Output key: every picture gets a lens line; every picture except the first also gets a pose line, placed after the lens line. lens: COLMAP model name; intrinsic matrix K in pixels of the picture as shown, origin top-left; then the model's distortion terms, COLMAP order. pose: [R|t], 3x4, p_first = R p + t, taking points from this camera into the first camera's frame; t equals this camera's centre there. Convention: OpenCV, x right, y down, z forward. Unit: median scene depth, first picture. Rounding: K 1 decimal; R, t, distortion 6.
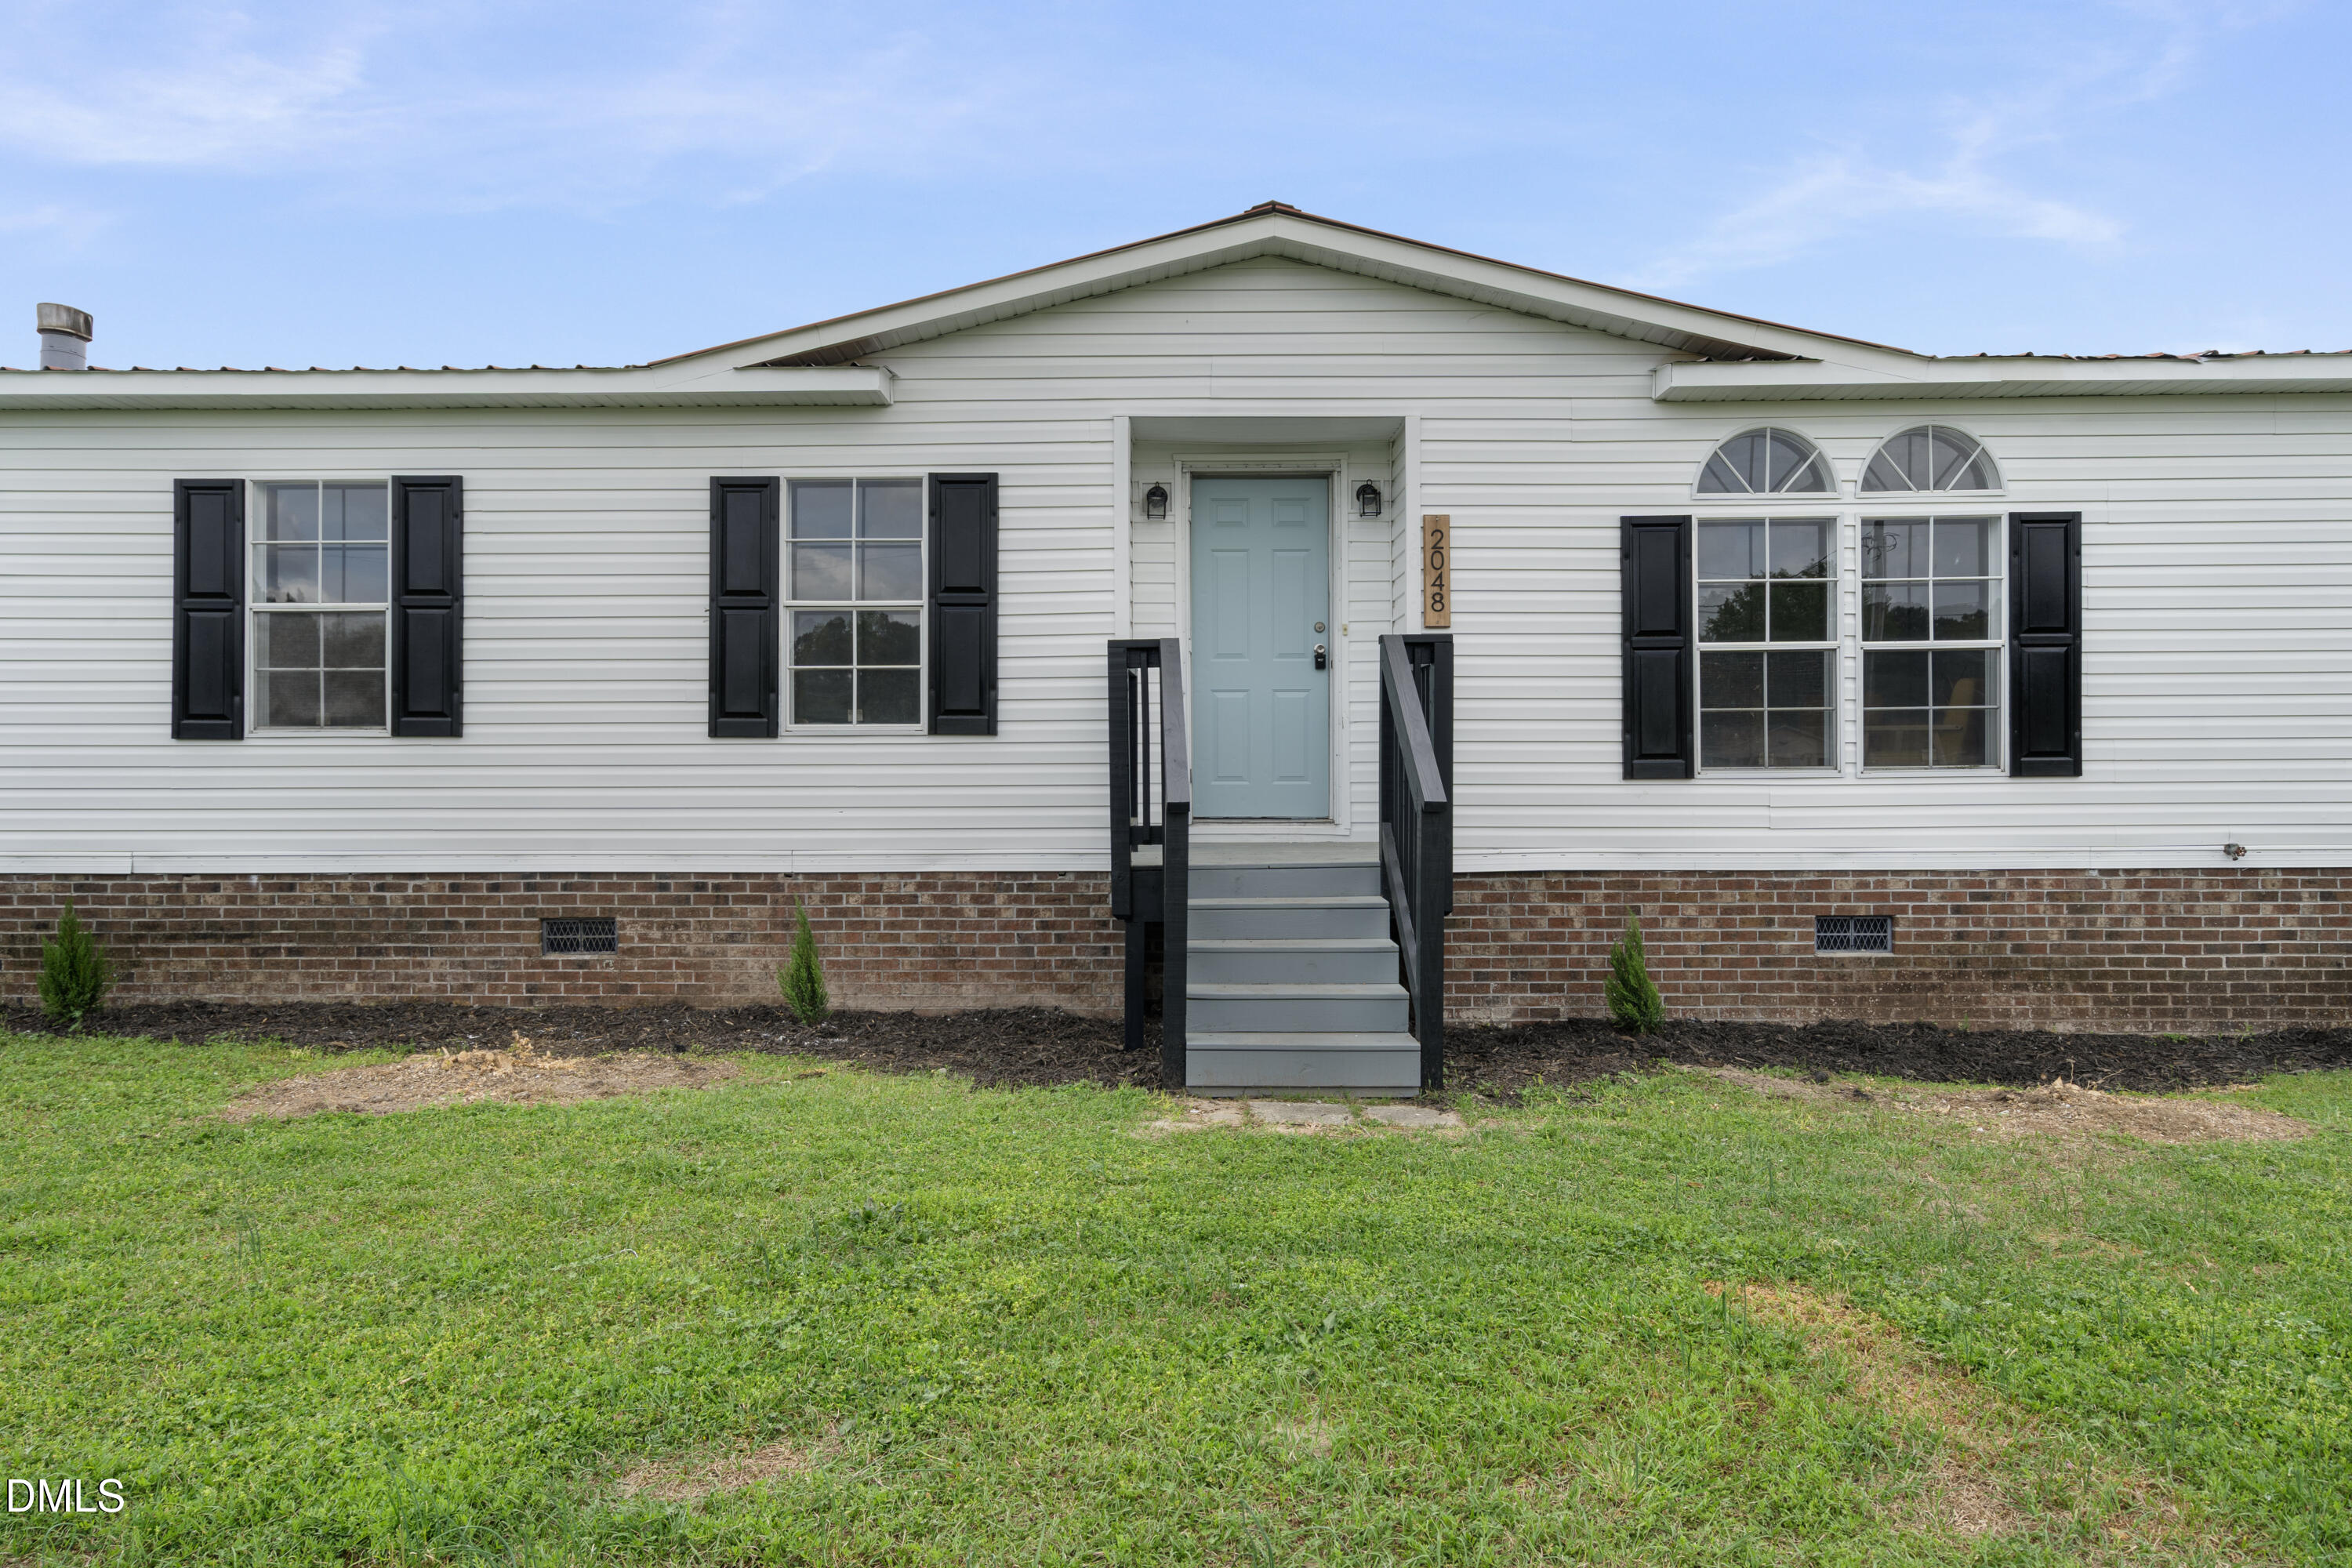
lens RADIAL K [[1423.7, 0, 1176.0], [0, 1423.7, 784.0], [0, 0, 1]] dist [0.006635, 0.001946]
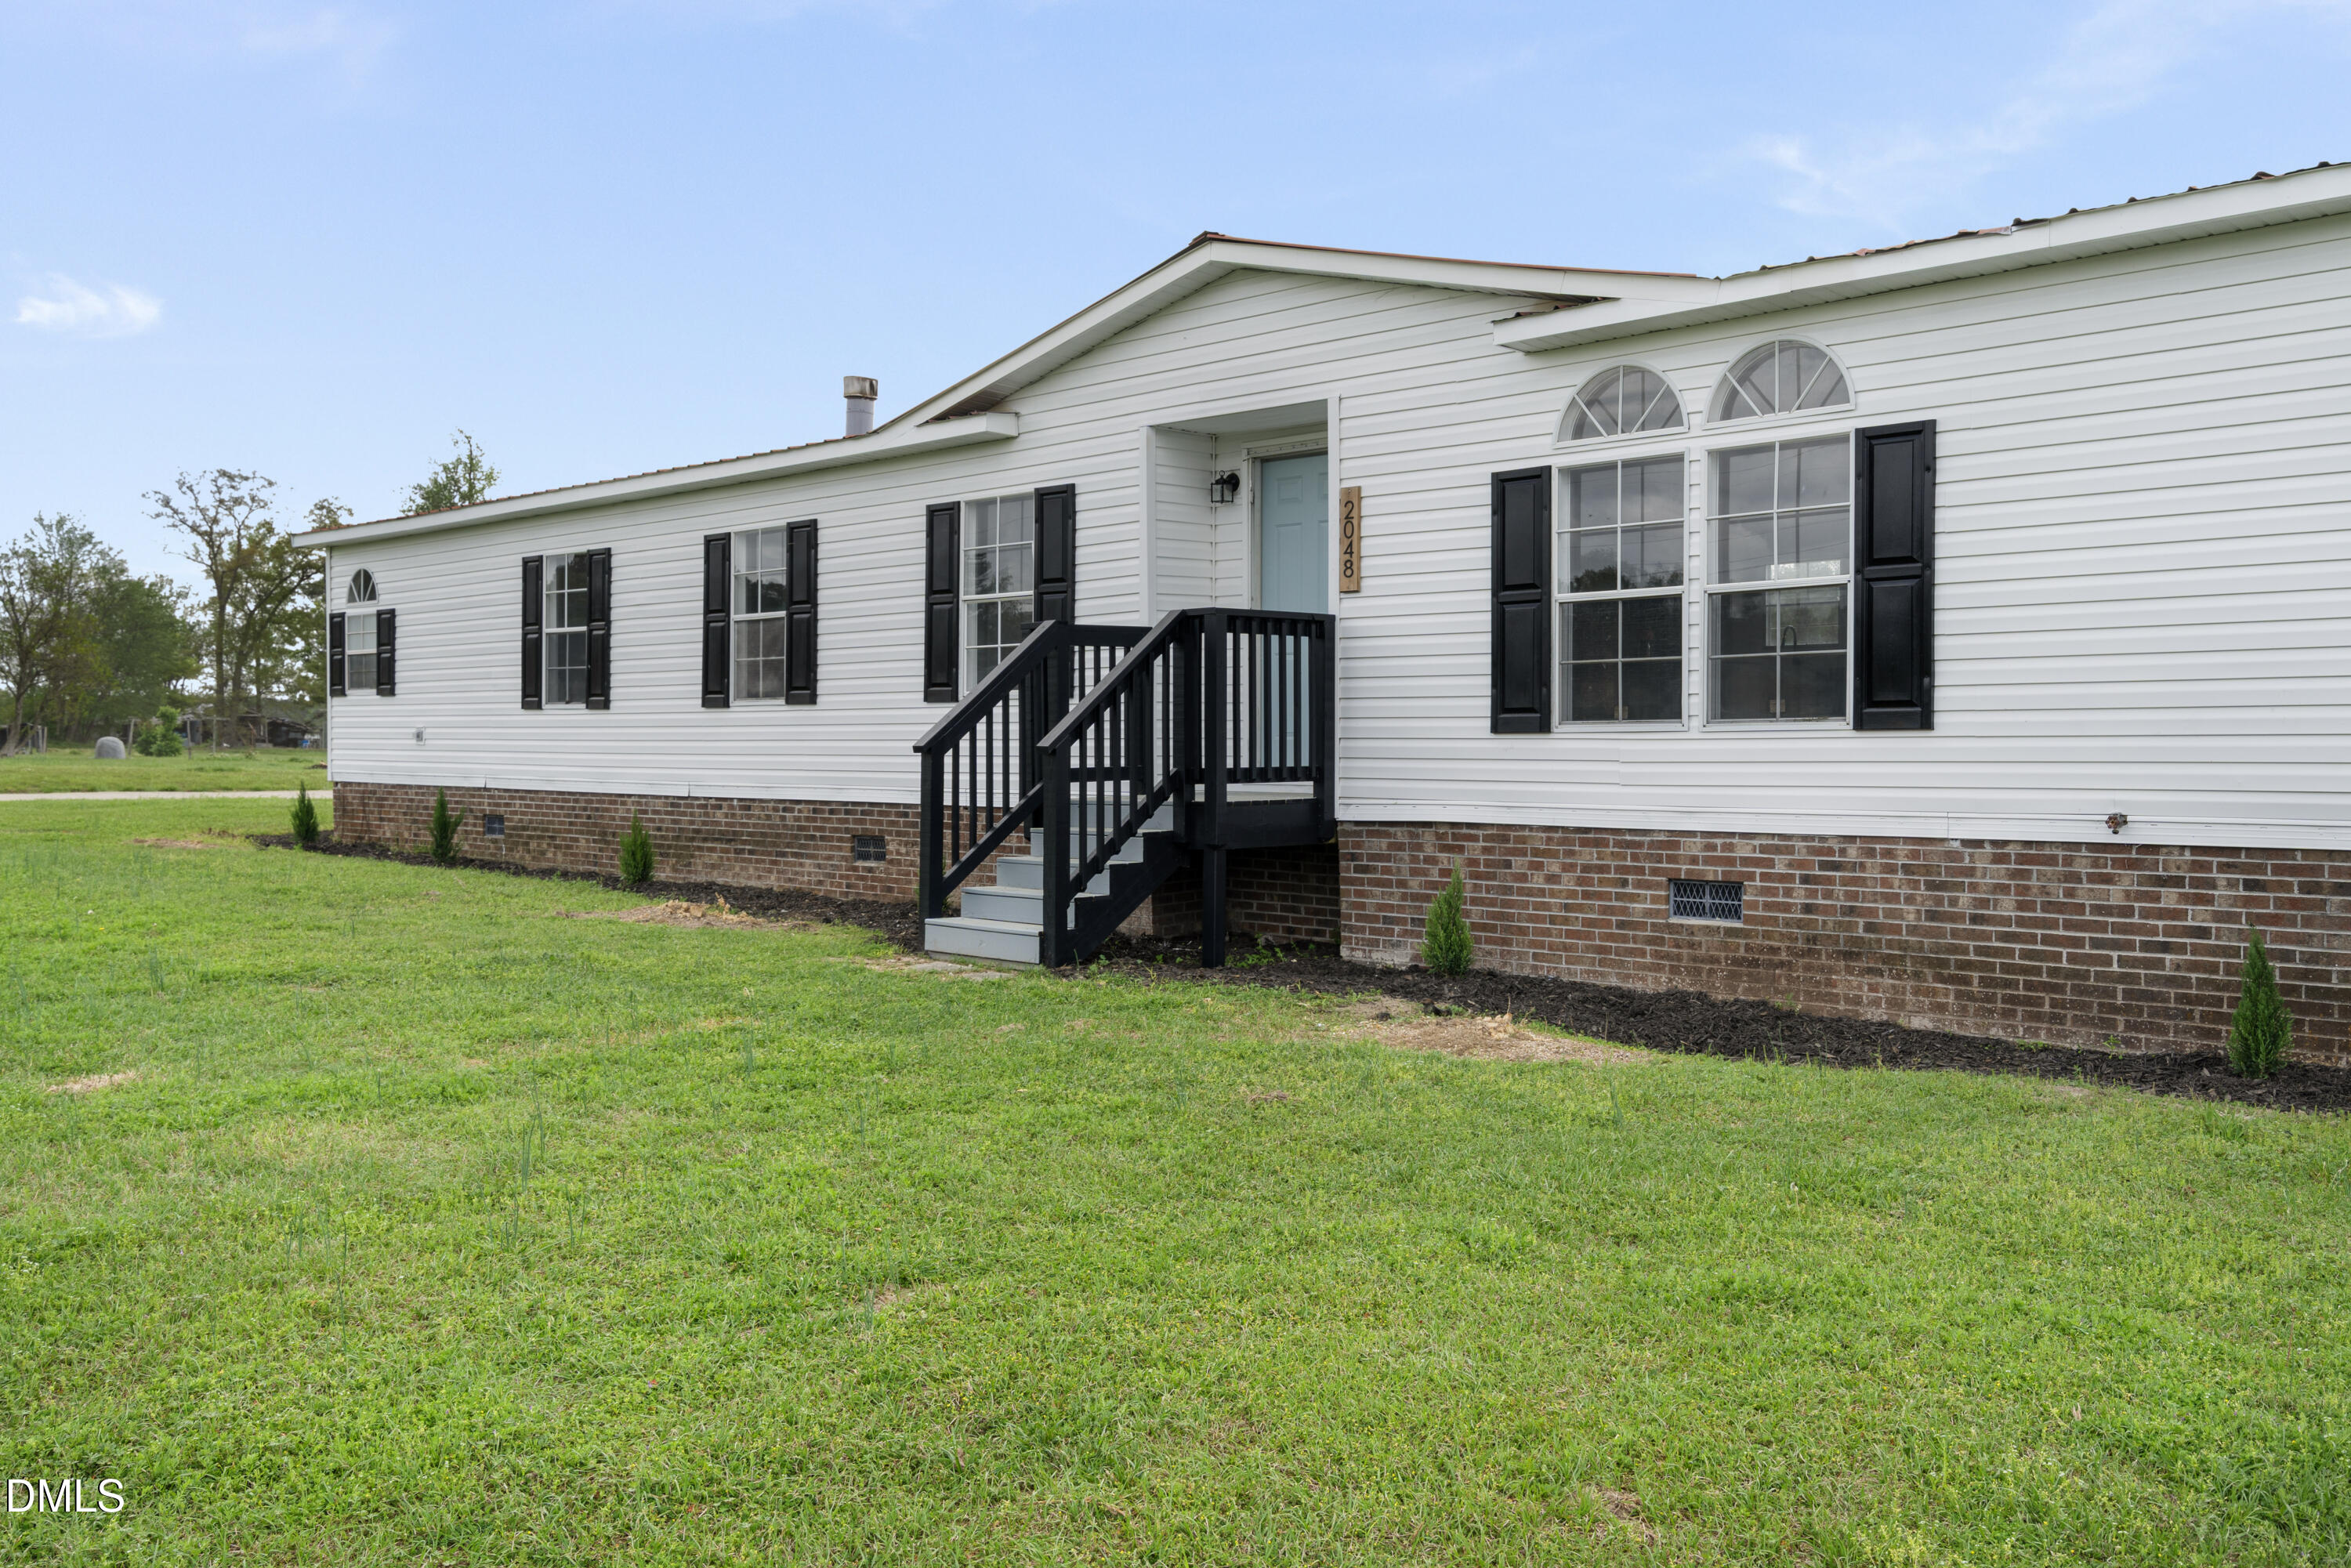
lens RADIAL K [[1987.8, 0, 1175.5], [0, 1987.8, 784.0], [0, 0, 1]] dist [0.005992, 0.000322]
pose [[0.720245, 0.016910, -0.693513, 1.126259], [-0.009135, 0.999847, 0.014892, 0.013534], [0.693659, -0.004391, 0.720290, -0.170215]]
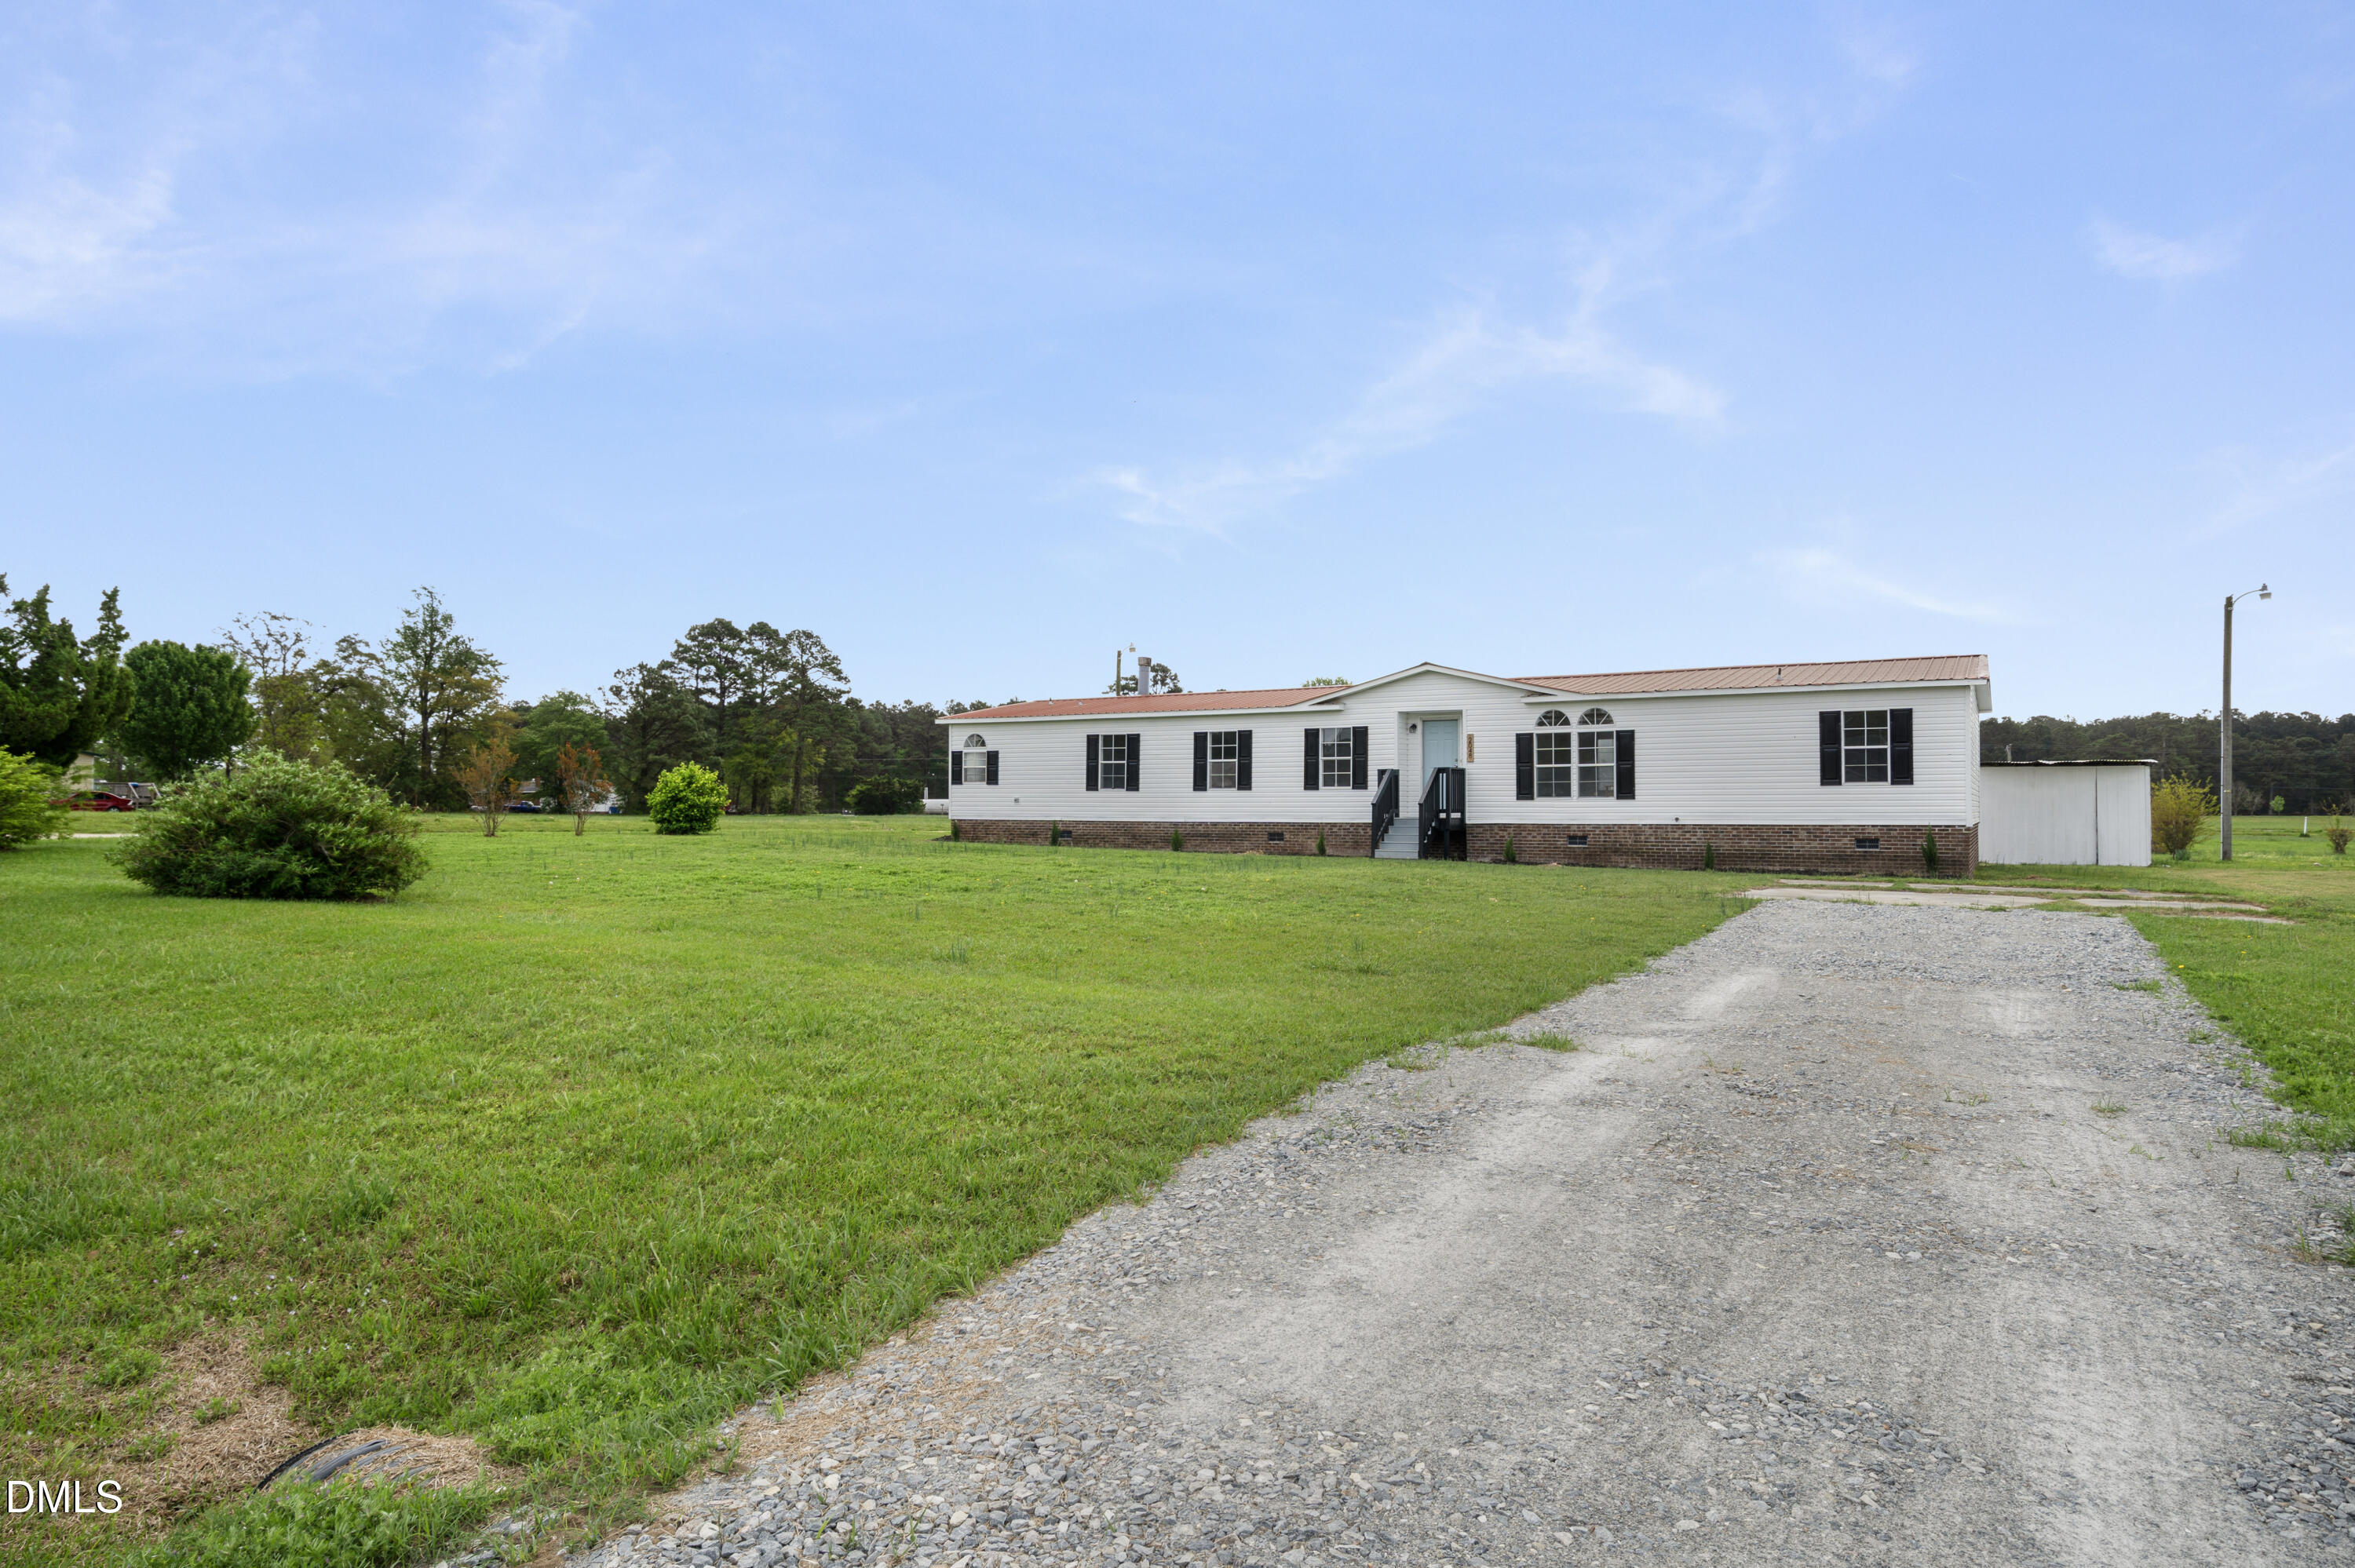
lens RADIAL K [[1425.3, 0, 1177.5], [0, 1425.3, 784.0], [0, 0, 1]] dist [0.006635, 0.001946]
pose [[0.868955, -0.005359, -0.494863, 1.440289], [-0.006742, 0.999720, -0.022665, 0.047143], [0.494846, 0.023031, 0.868676, -2.860820]]
